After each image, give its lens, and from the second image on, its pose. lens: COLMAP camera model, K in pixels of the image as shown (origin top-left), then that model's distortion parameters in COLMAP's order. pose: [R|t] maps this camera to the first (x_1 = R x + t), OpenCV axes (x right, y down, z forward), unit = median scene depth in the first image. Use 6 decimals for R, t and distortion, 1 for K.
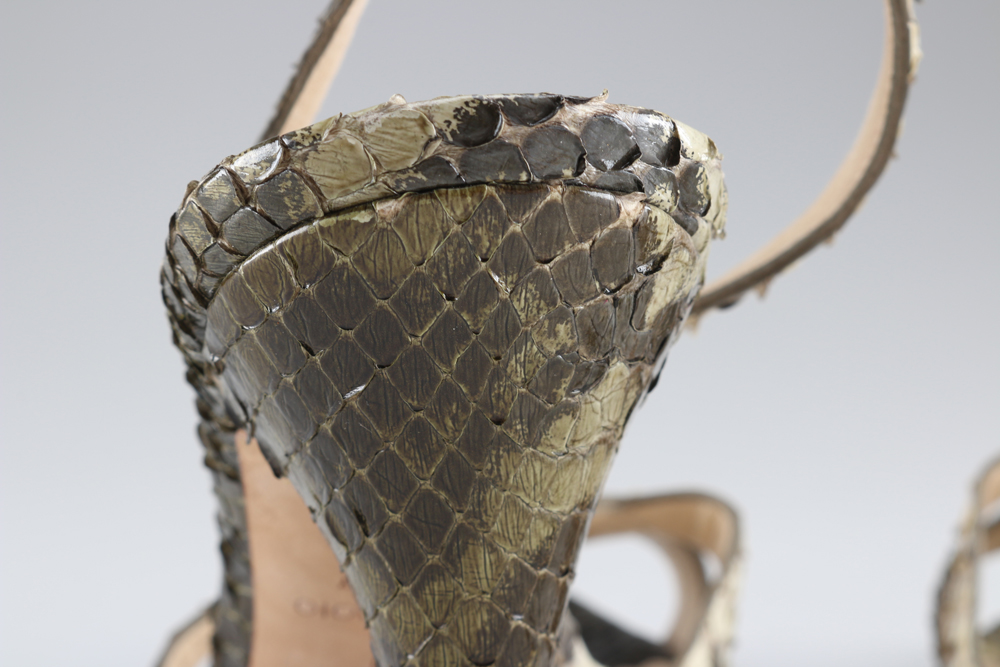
lens RADIAL K [[2481.4, 0, 500.1], [0, 2481.4, 335.7], [0, 0, 1]] dist [-0.017282, 0.000000]
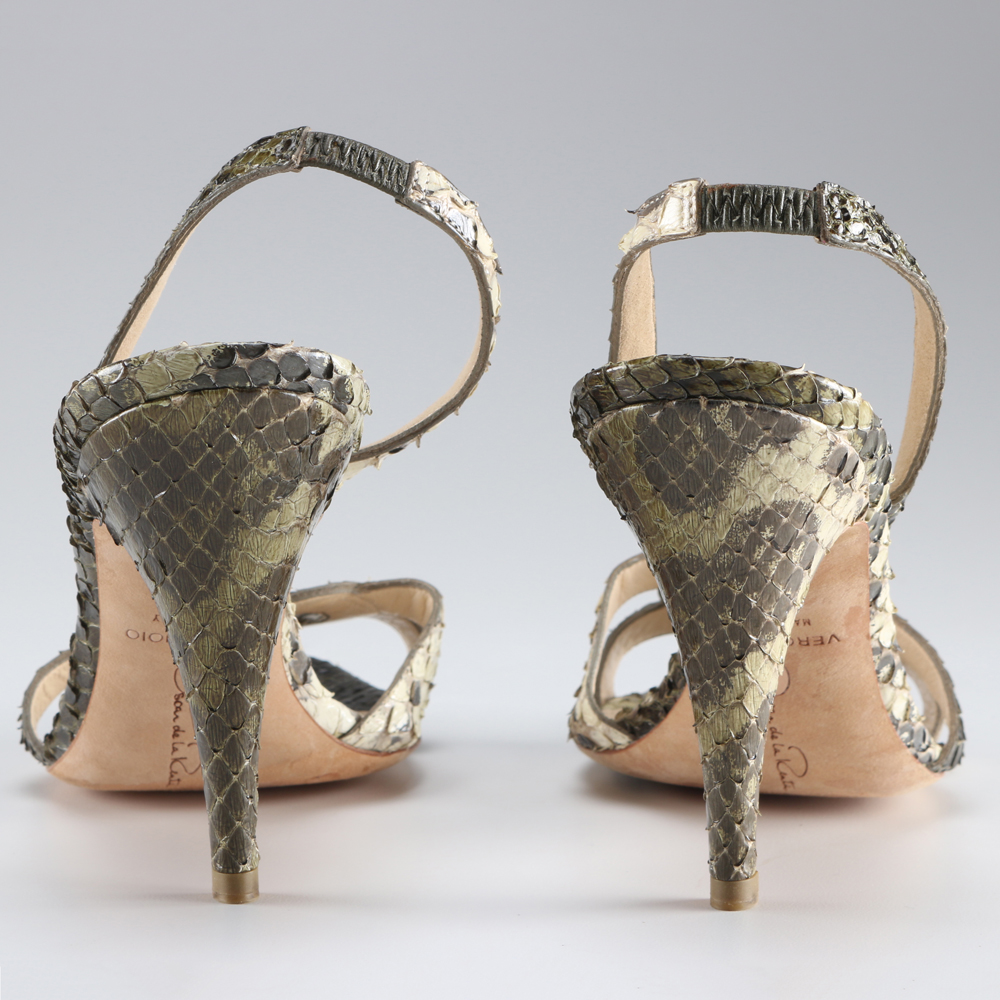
lens RADIAL K [[3418.6, 0, 499.8], [0, 3418.6, 498.3], [0, 0, 1]] dist [-0.078621, 0.000000]
pose [[0.999490, 0.018556, 0.026001, 0.128567], [-0.018813, 0.999776, 0.009658, -0.004364], [-0.025816, -0.010142, 0.999615, -1.556586]]
